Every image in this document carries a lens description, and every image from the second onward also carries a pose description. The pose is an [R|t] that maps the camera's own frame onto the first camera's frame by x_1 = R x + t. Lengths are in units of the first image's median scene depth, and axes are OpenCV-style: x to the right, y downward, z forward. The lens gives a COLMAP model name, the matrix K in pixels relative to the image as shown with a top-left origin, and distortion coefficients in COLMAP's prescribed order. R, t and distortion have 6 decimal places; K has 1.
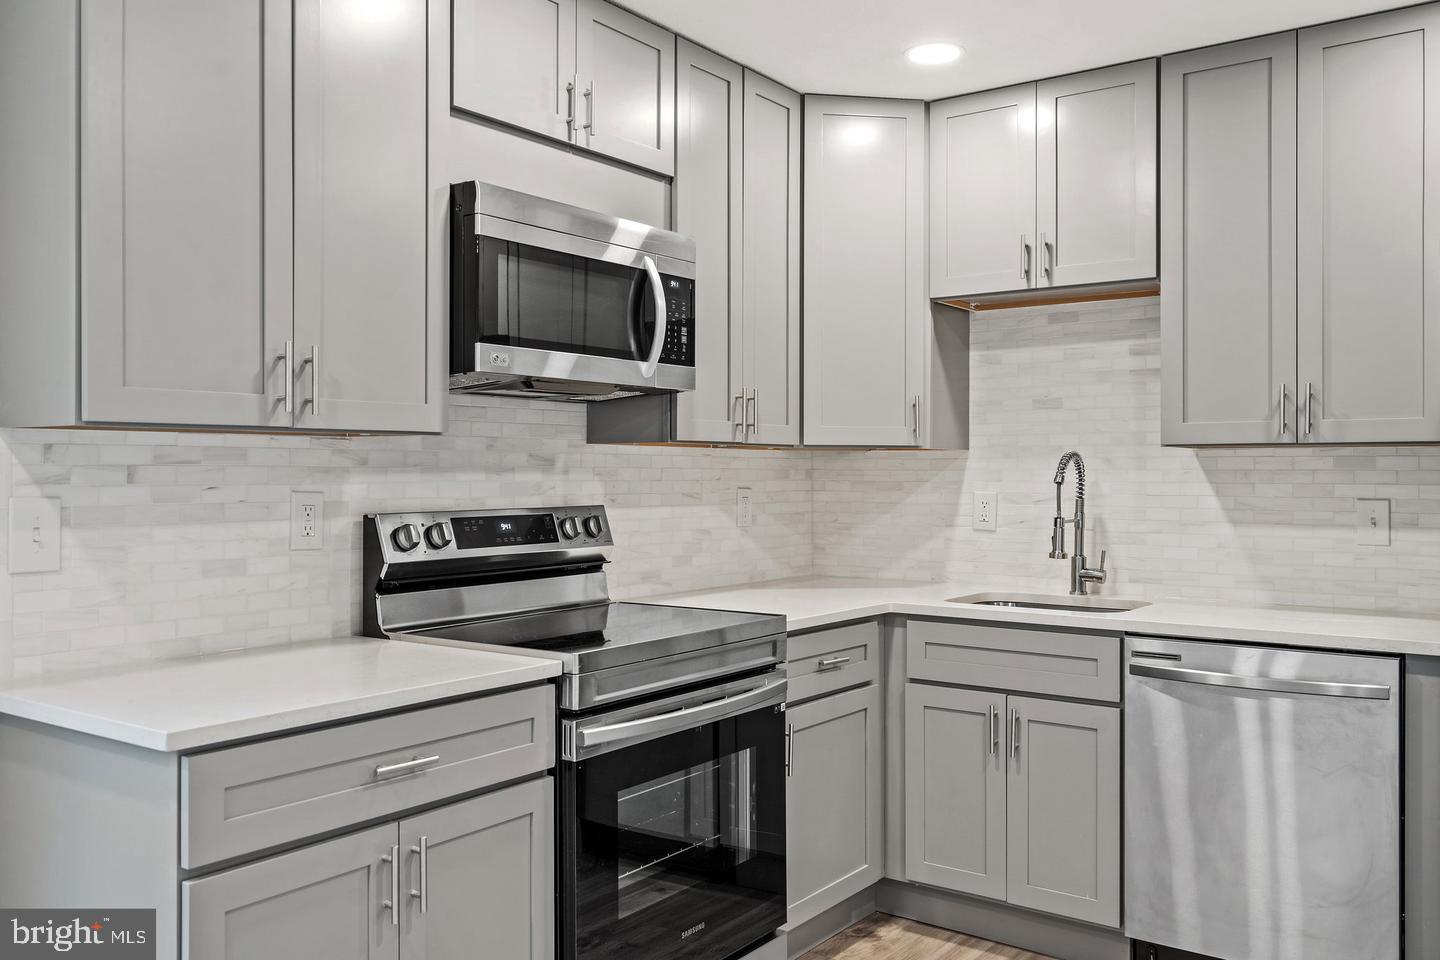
lens RADIAL K [[1203.5, 0, 711.1], [0, 1203.5, 466.7], [0, 0, 1]] dist [0.004902, 0.002588]
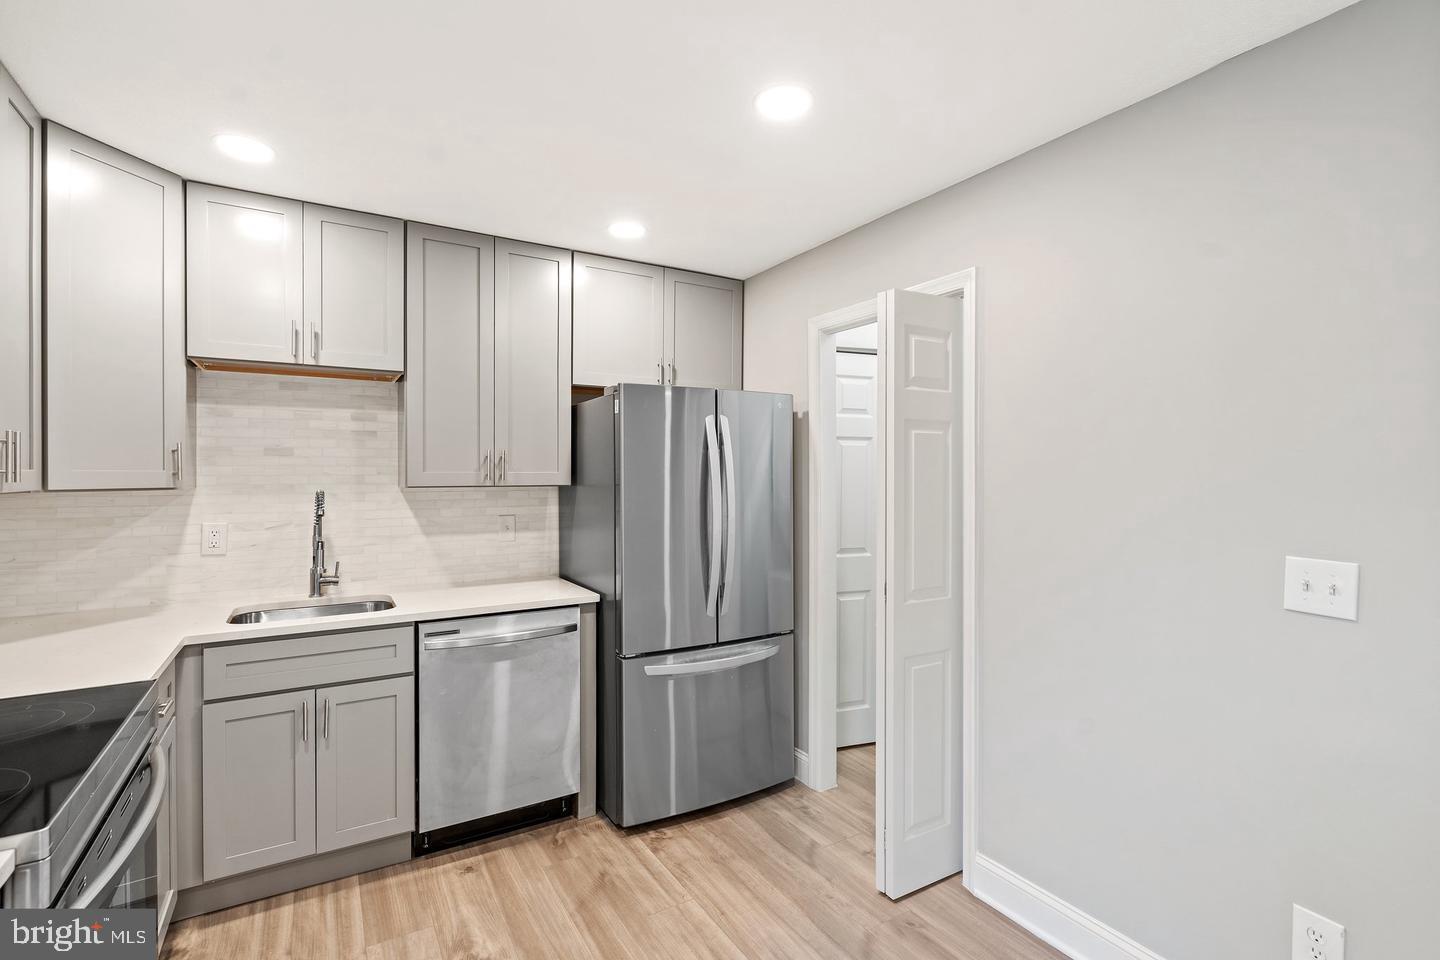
lens RADIAL K [[661.5, 0, 716.5], [0, 661.5, 477.1], [0, 0, 1]] dist [-0.001555, 0.000399]
pose [[0.378610, -0.008037, 0.925521, -0.227504], [-0.005296, 0.999927, 0.010849, -0.040817], [-0.925541, -0.009010, 0.378540, 0.348717]]
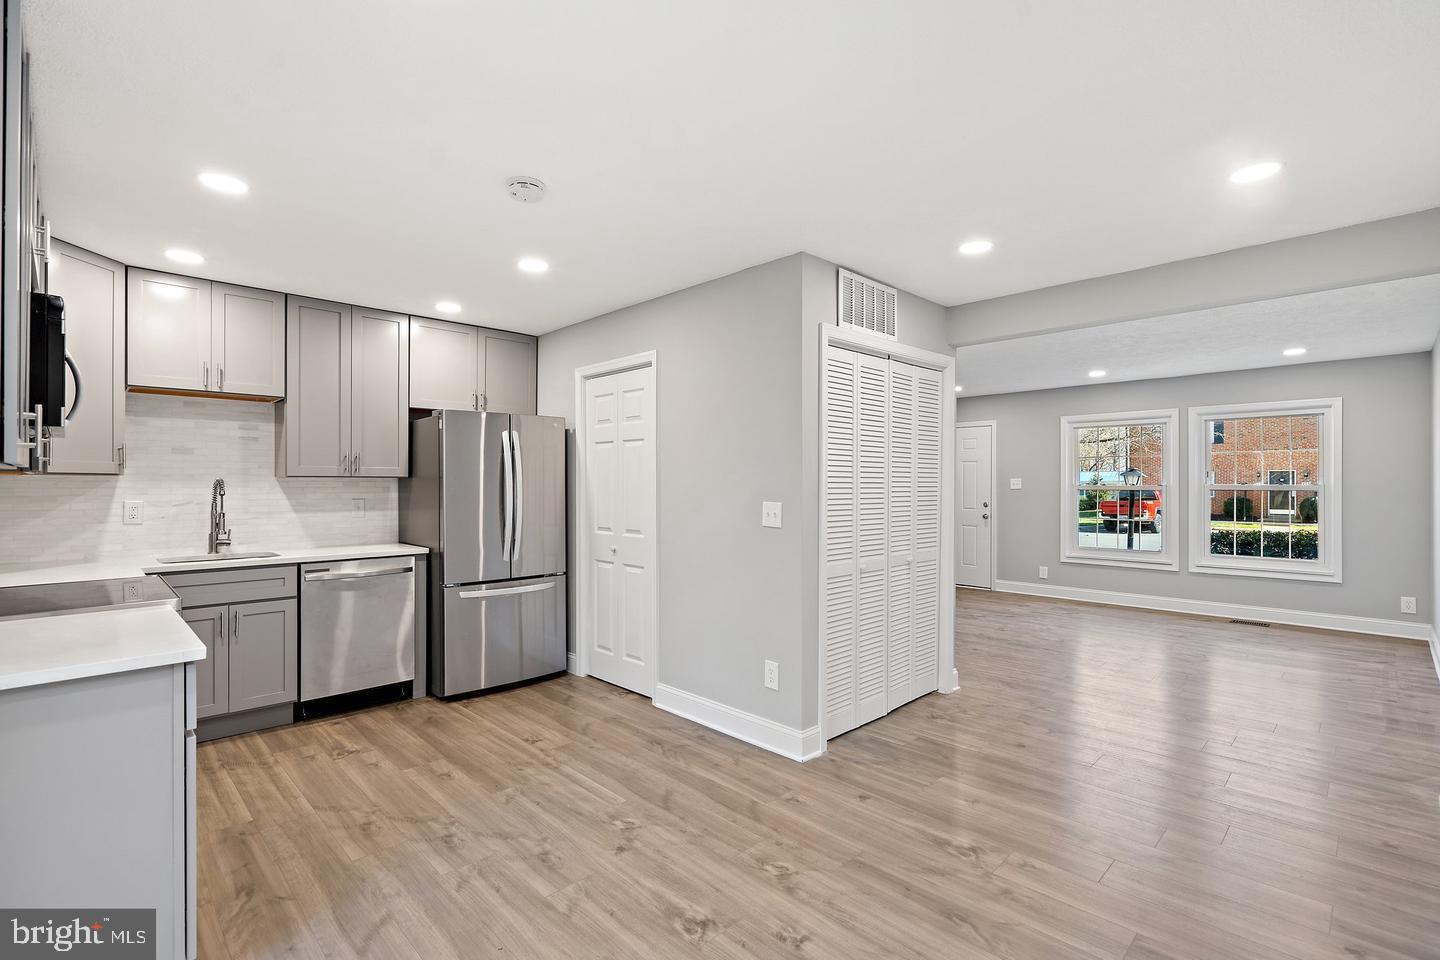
lens RADIAL K [[657.9, 0, 719.4], [0, 657.9, 484.0], [0, 0, 1]] dist [-0.001128, 0.000566]
pose [[0.156995, -0.002150, 0.987597, -0.656248], [-0.005822, 0.999978, 0.003103, -0.012234], [-0.987582, -0.006237, 0.156979, 0.060890]]
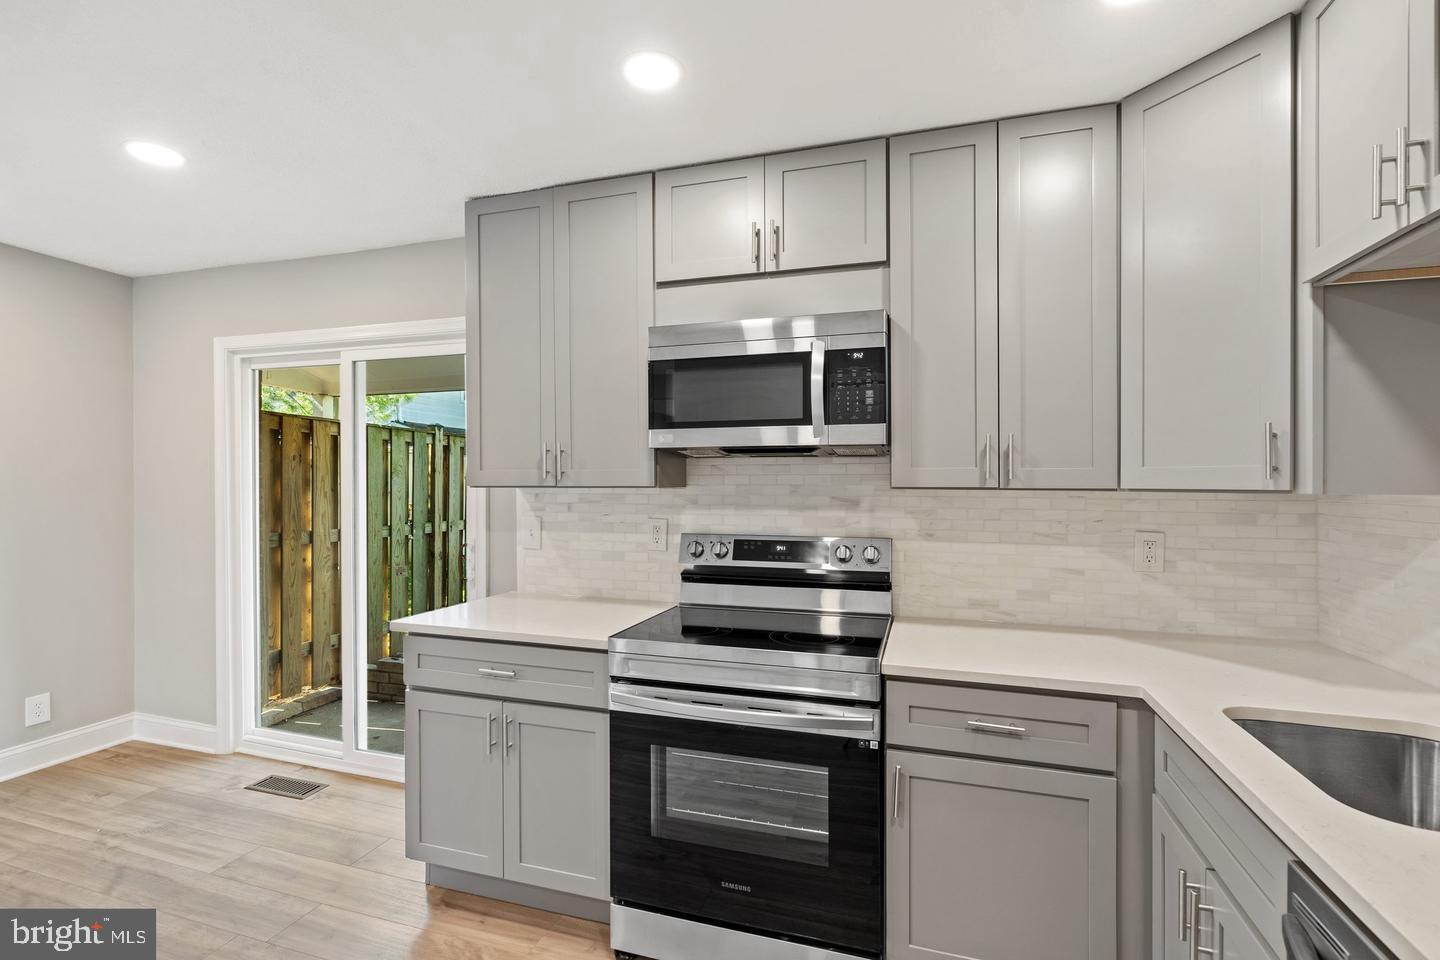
lens RADIAL K [[657.2, 0, 725.2], [0, 657.2, 480.0], [0, 0, 1]] dist [-0.004878, 0.000481]
pose [[0.319078, -0.002467, -0.947725, 0.494533], [0.002900, 0.999994, -0.001626, -0.027397], [0.947724, -0.002230, 0.319083, 0.622508]]
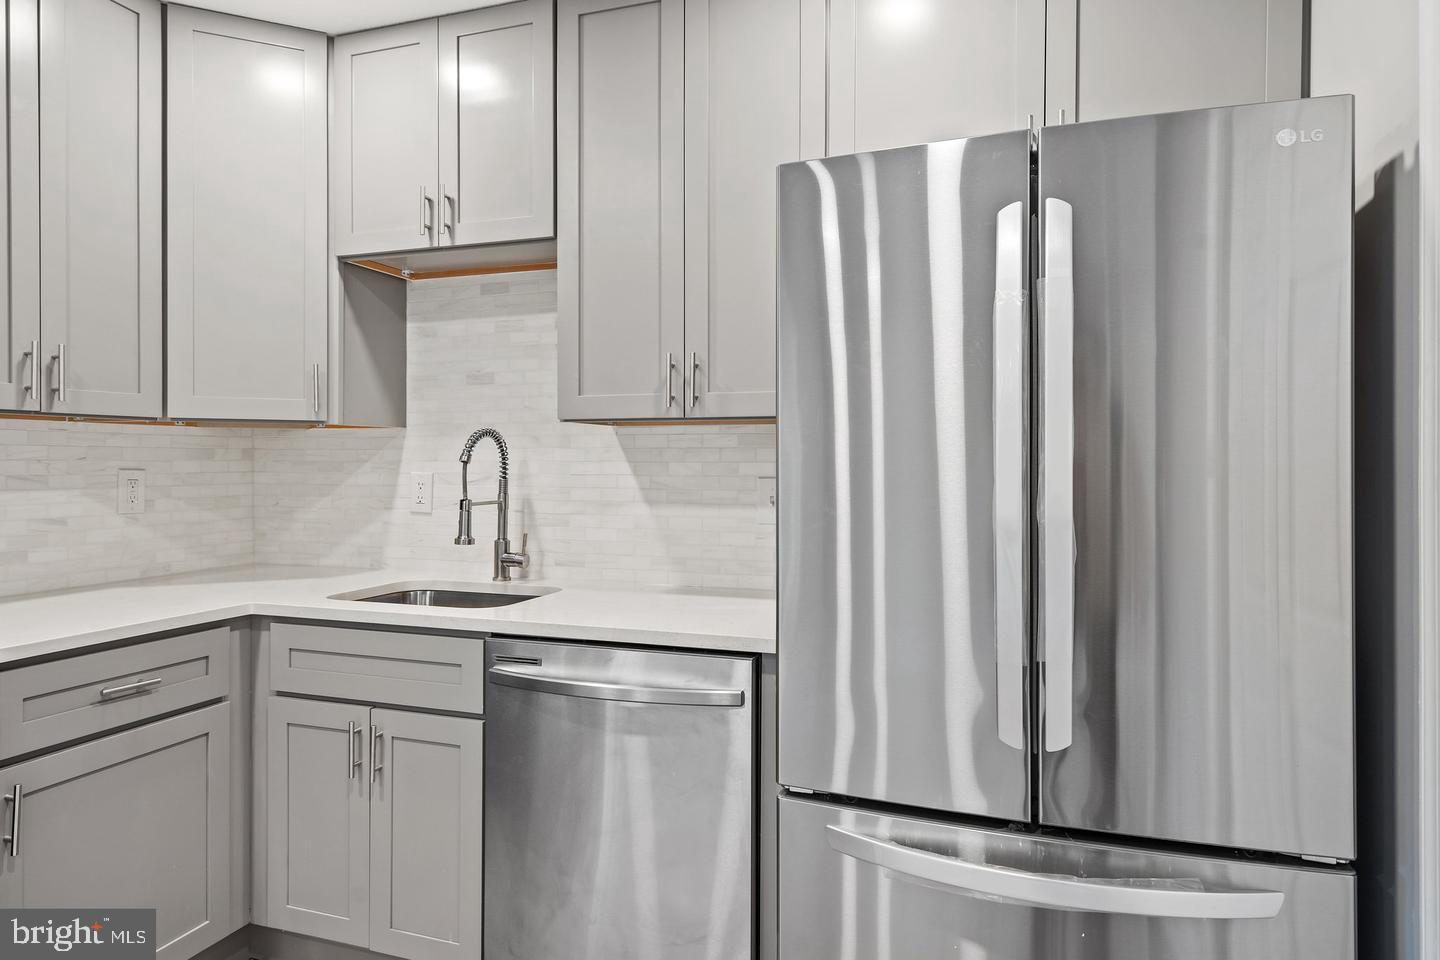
lens RADIAL K [[901.2, 0, 706.8], [0, 901.2, 459.4], [0, 0, 1]] dist [0.004336, 0.001005]
pose [[0.957060, -0.000678, 0.289890, 0.283146], [-0.000932, 0.999985, 0.005416, 0.008226], [-0.289889, -0.005454, 0.957045, 0.310259]]
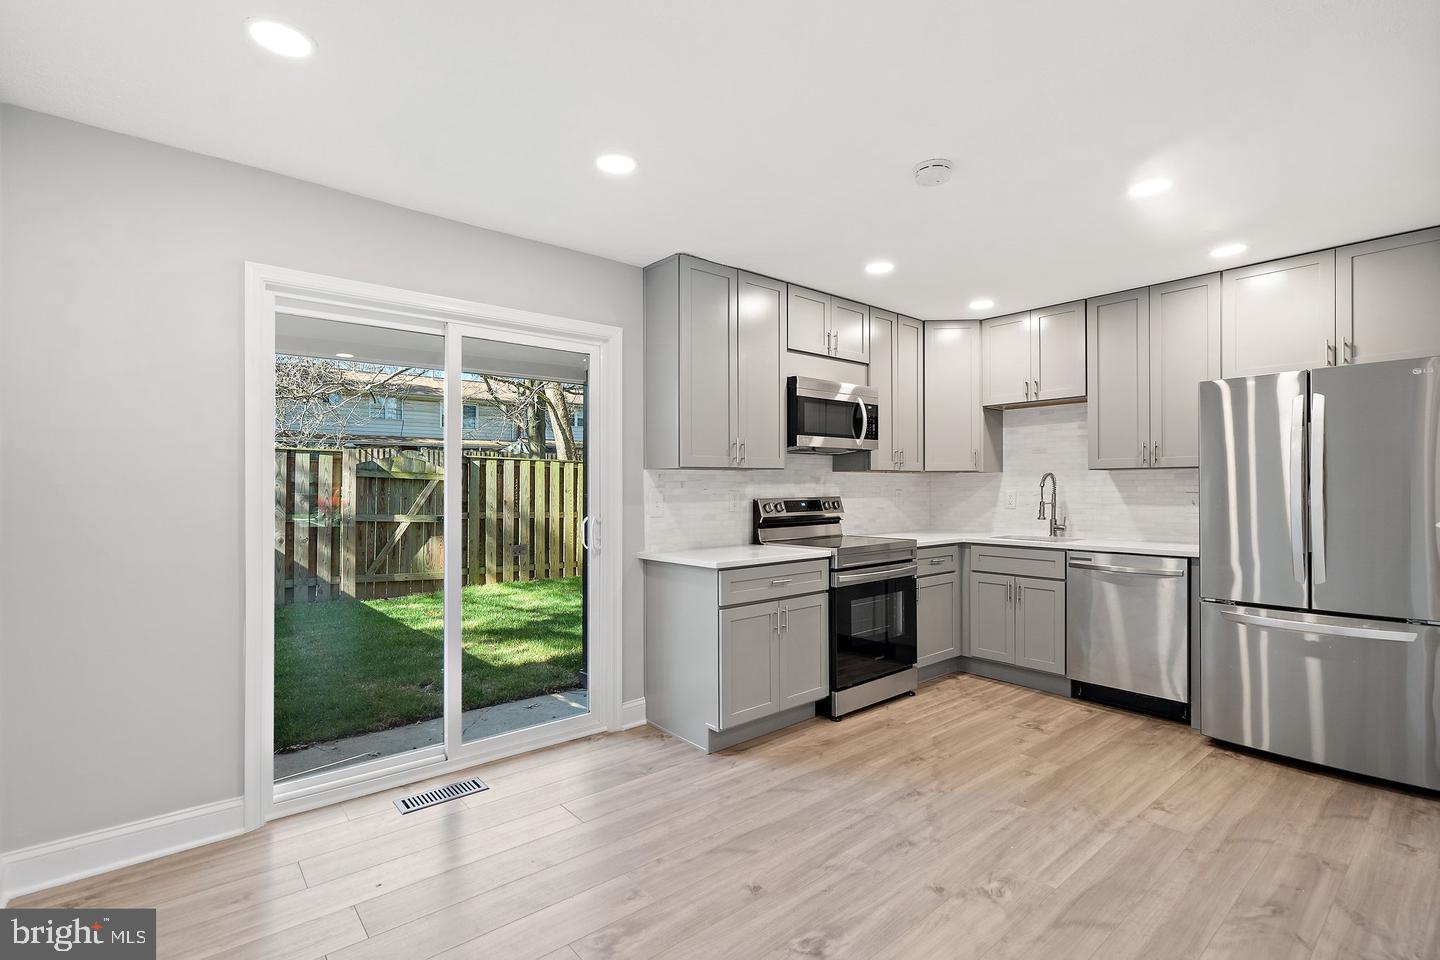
lens RADIAL K [[665.3, 0, 720.0], [0, 665.3, 486.7], [0, 0, 1]] dist [-0.003457, 0.001662]
pose [[0.973124, -0.006243, -0.230197, -0.014507], [0.007559, 0.999960, 0.004835, 0.003609], [0.230157, -0.006446, 0.973132, -0.383082]]
